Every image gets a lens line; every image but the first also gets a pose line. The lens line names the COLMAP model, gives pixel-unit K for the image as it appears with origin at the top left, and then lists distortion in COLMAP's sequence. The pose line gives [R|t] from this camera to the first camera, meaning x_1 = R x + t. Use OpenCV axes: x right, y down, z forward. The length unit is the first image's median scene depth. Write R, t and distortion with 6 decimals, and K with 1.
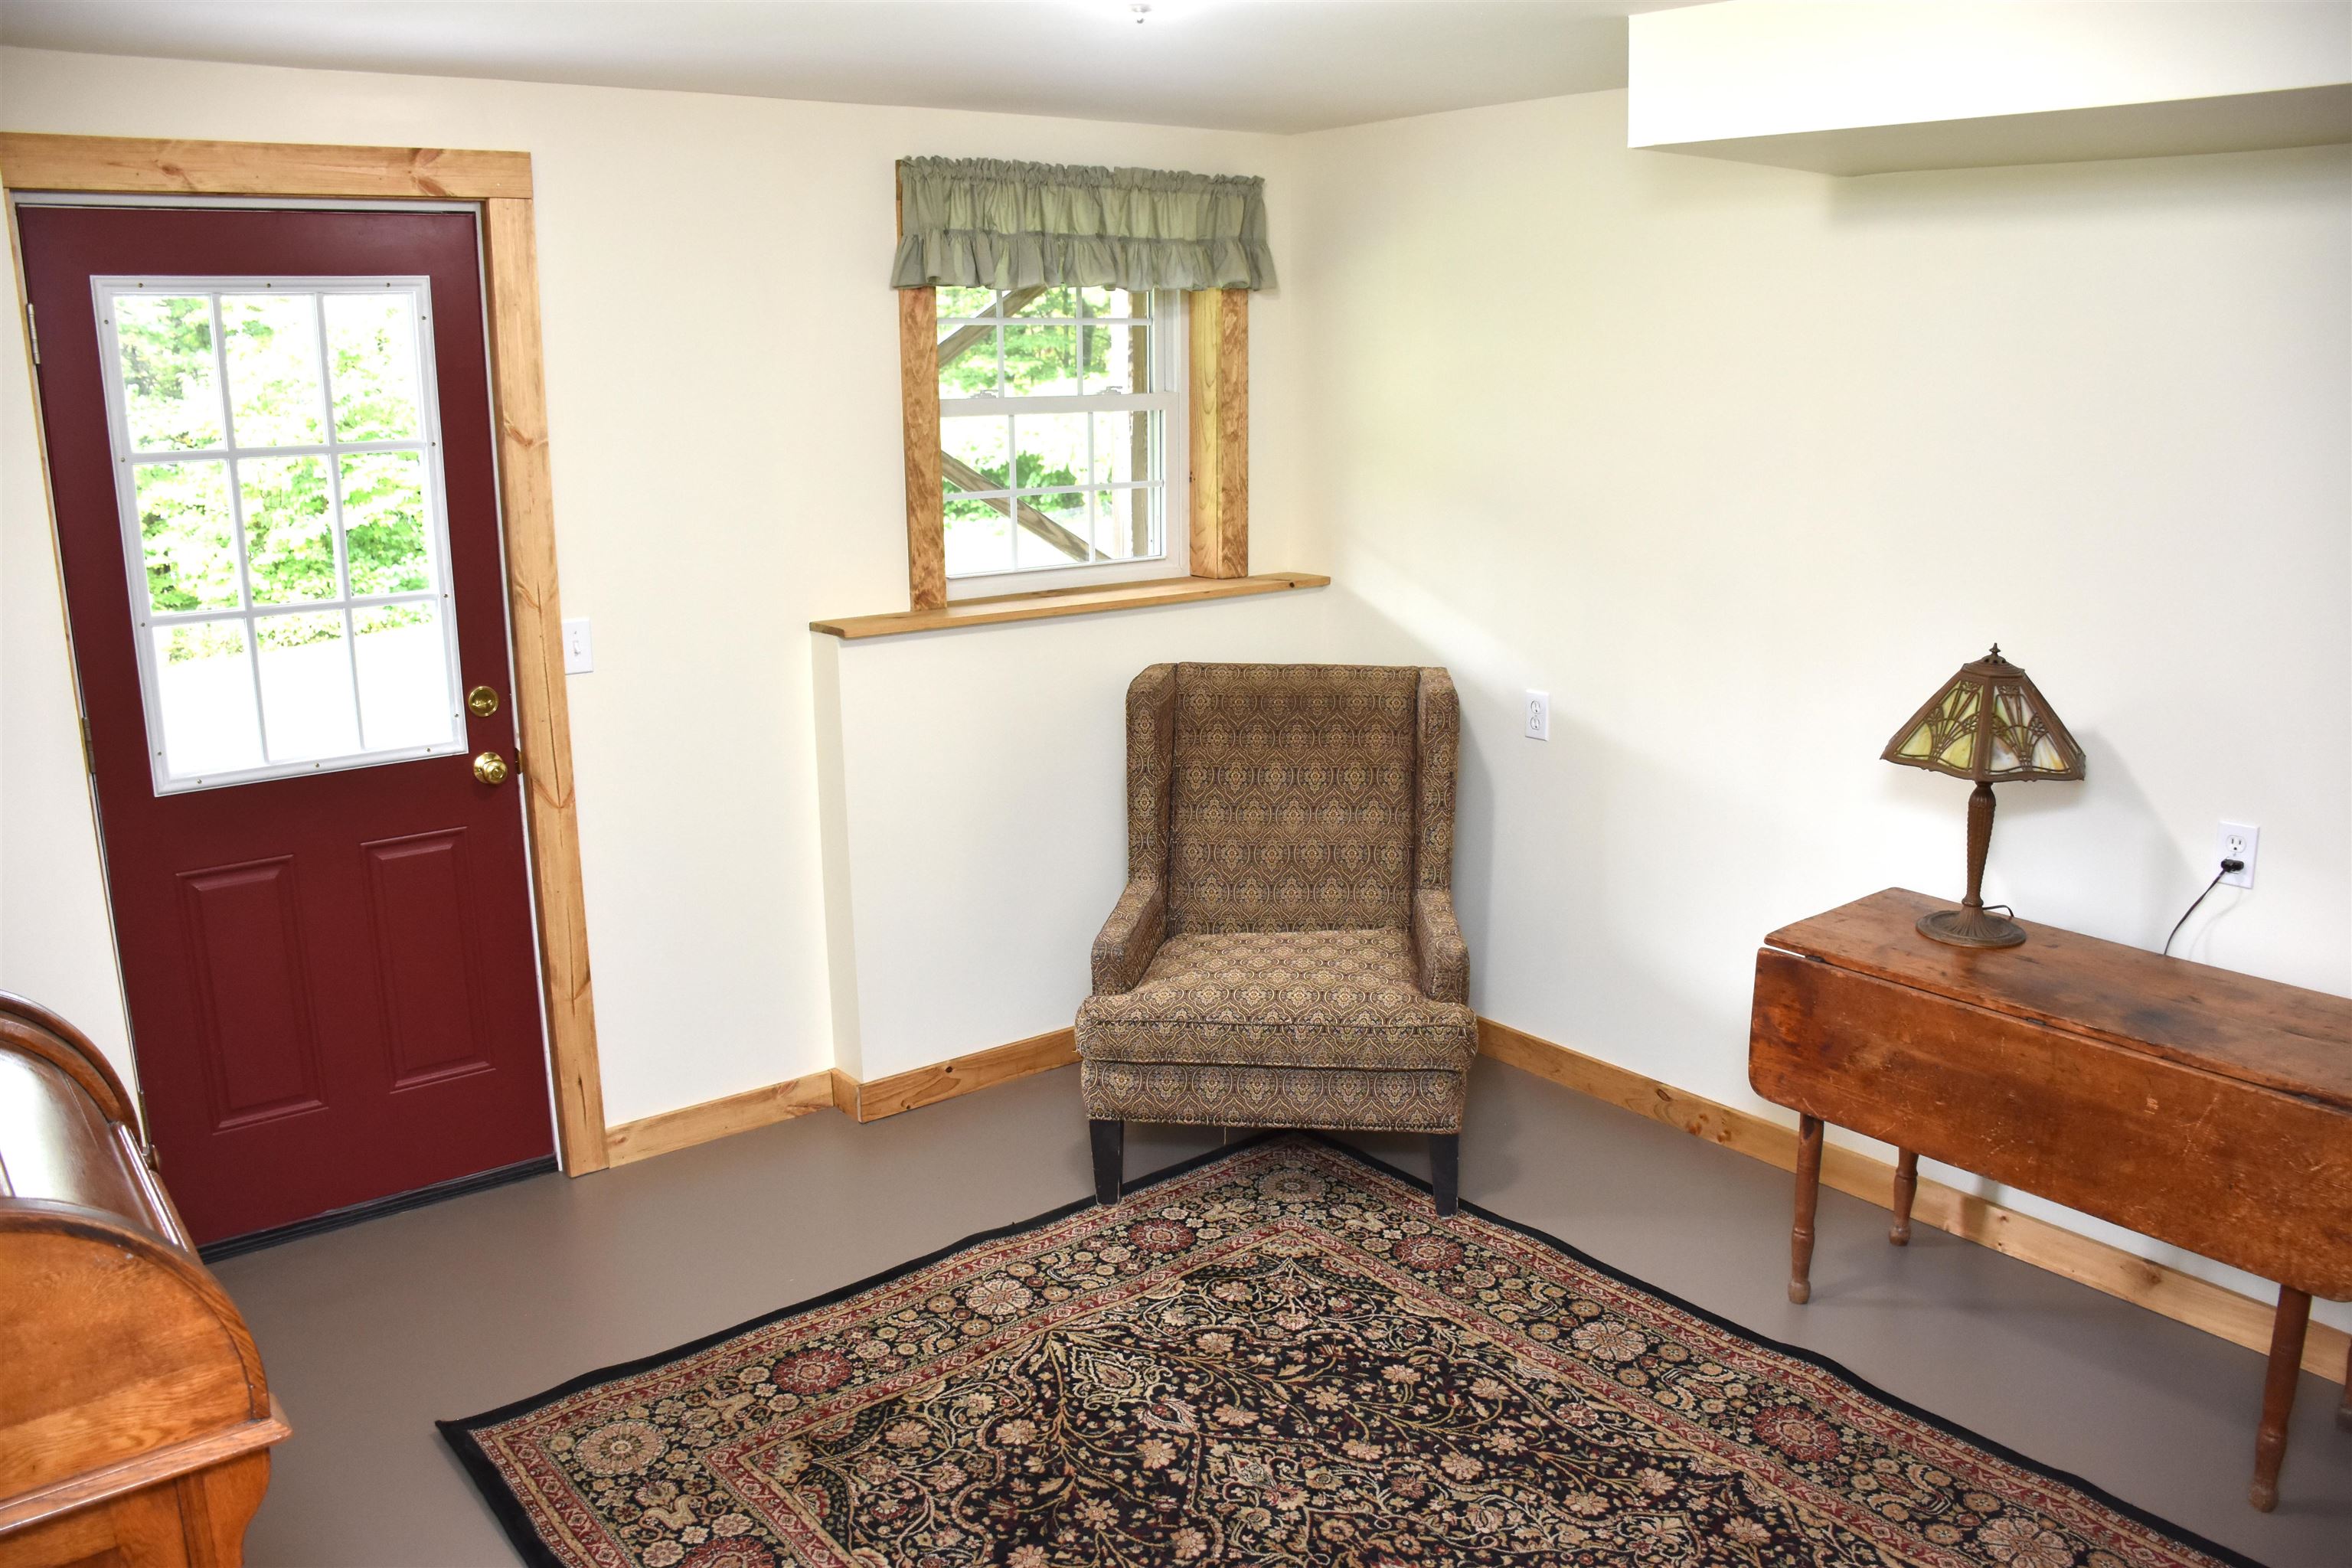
lens RADIAL K [[1833.9, 0, 1176.0], [0, 1833.9, 784.0], [0, 0, 1]] dist [-0.146790, 0.106921]
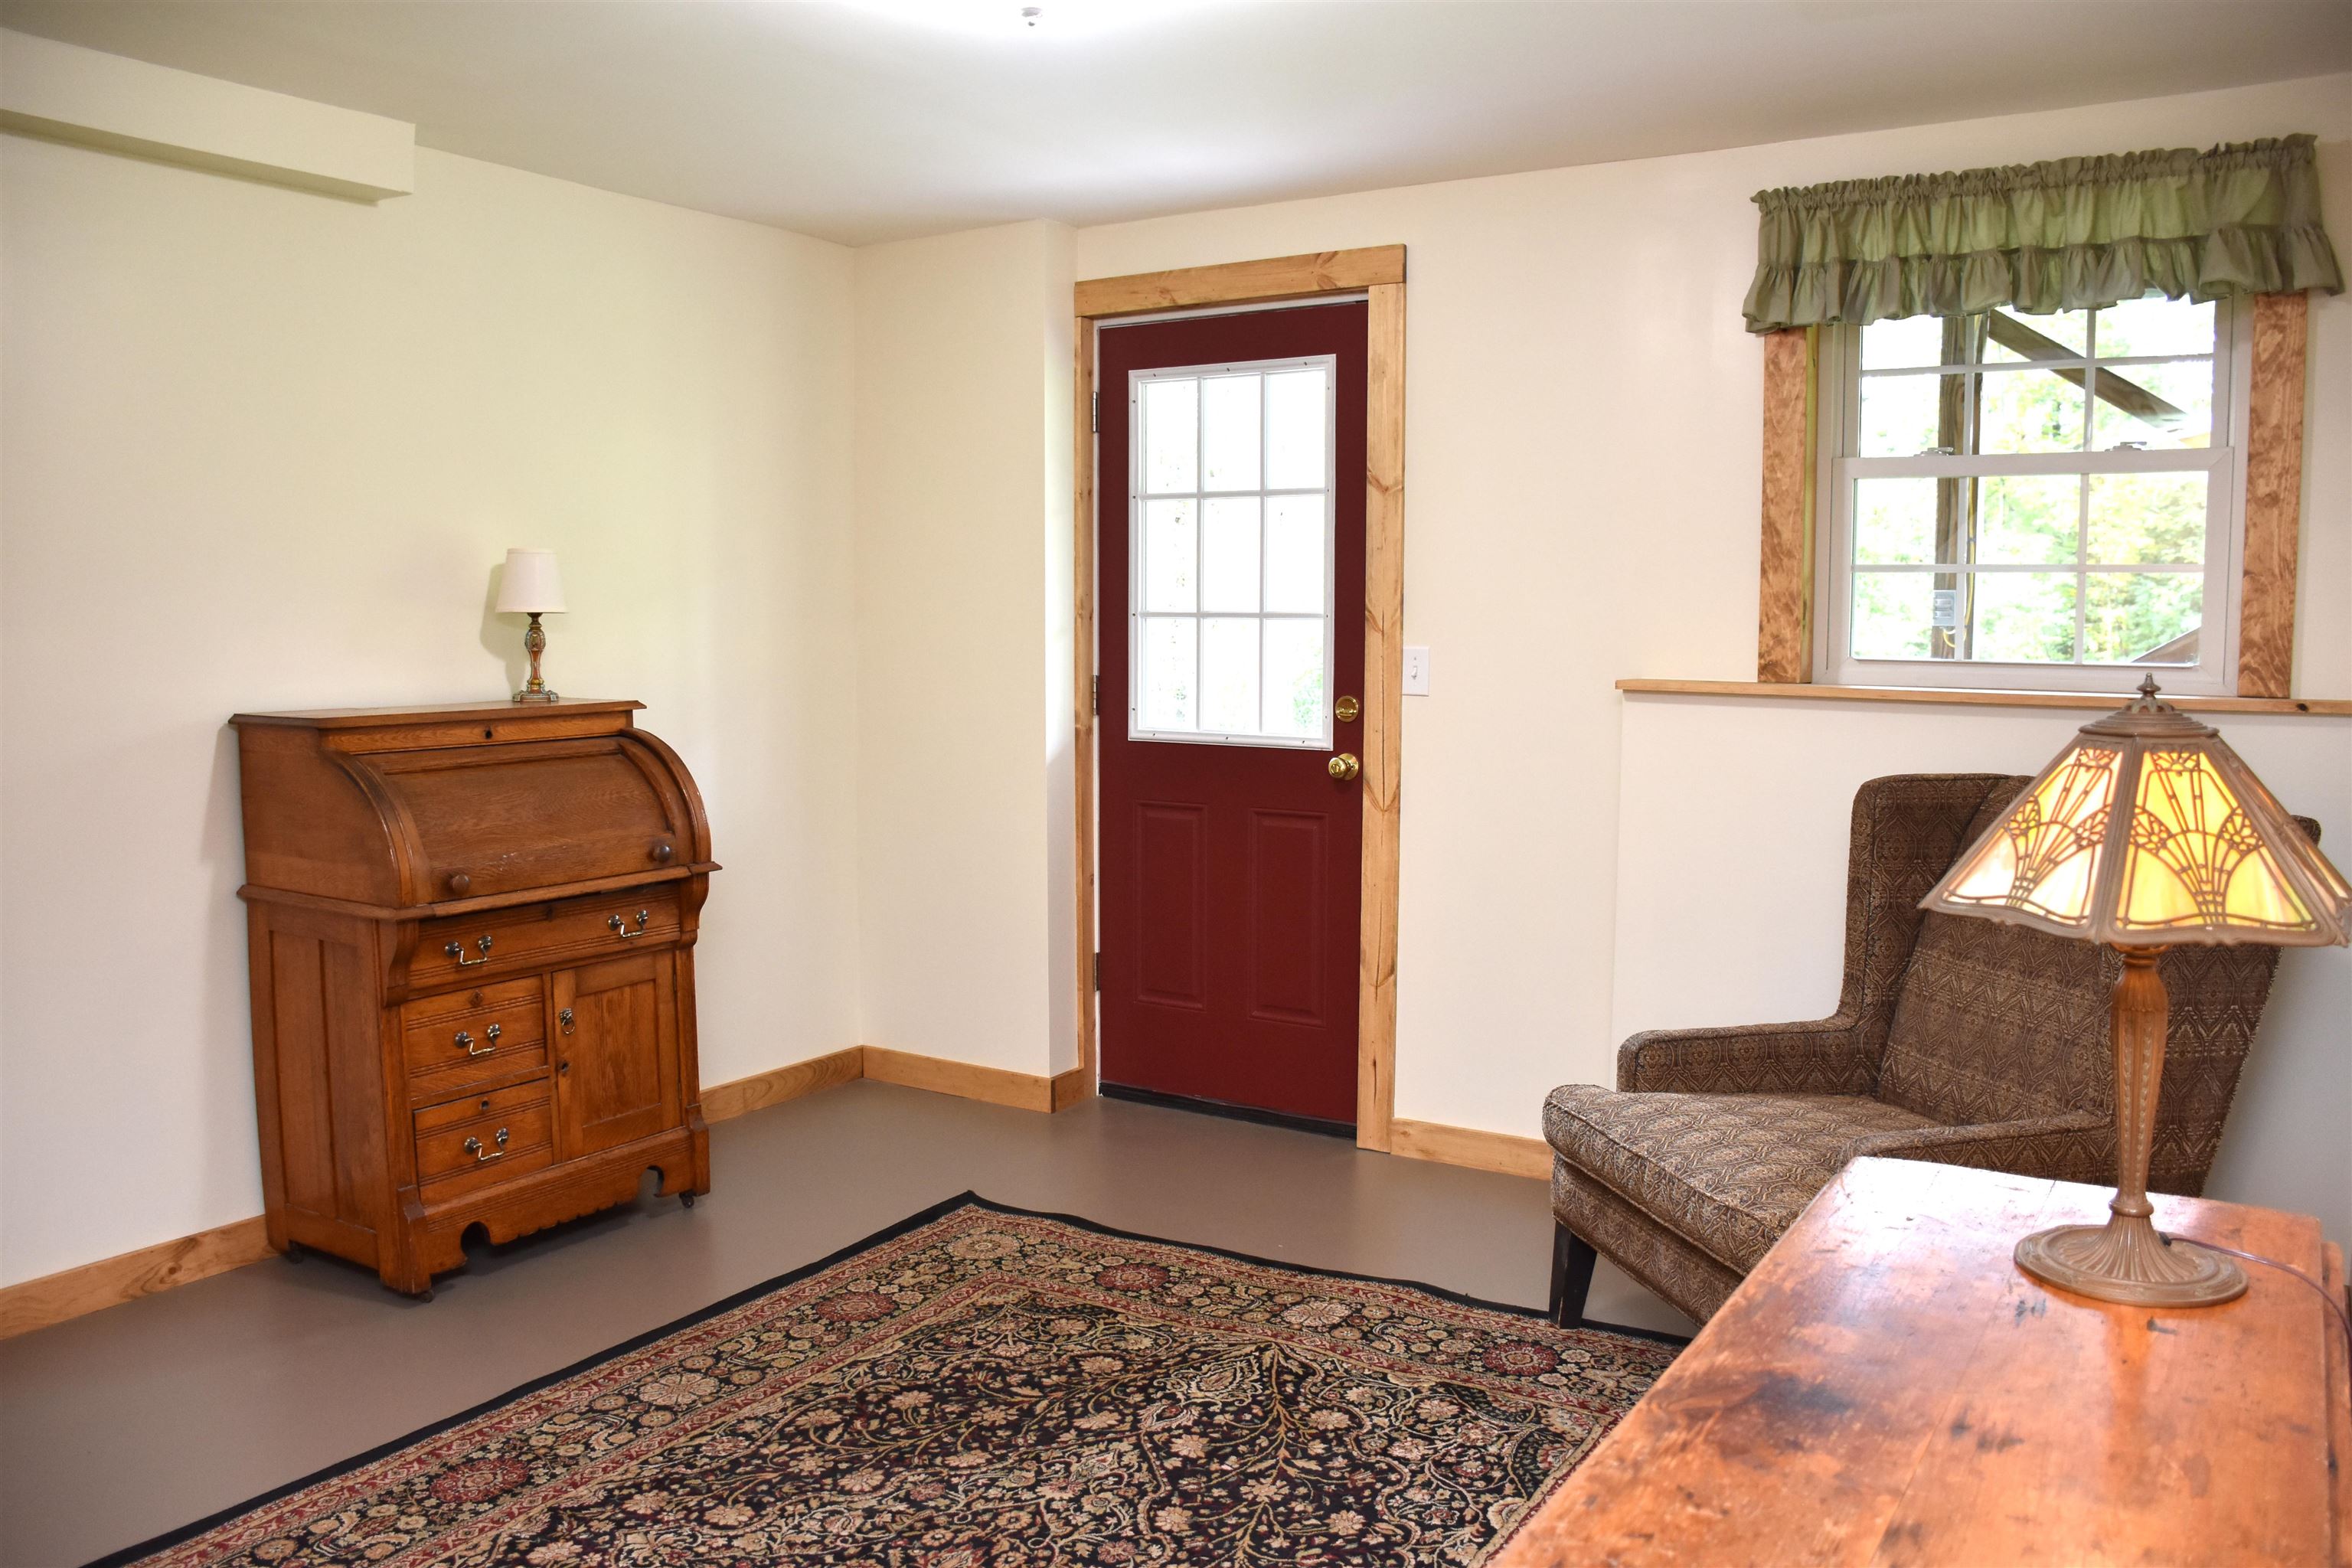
lens RADIAL K [[1833.9, 0, 1176.0], [0, 1833.9, 784.0], [0, 0, 1]] dist [-0.146790, 0.106921]
pose [[0.329734, 0.097787, -0.938996, 0.742800], [-0.223296, 0.974478, 0.023070, -0.000757], [0.917286, 0.202067, 0.343153, 0.521289]]
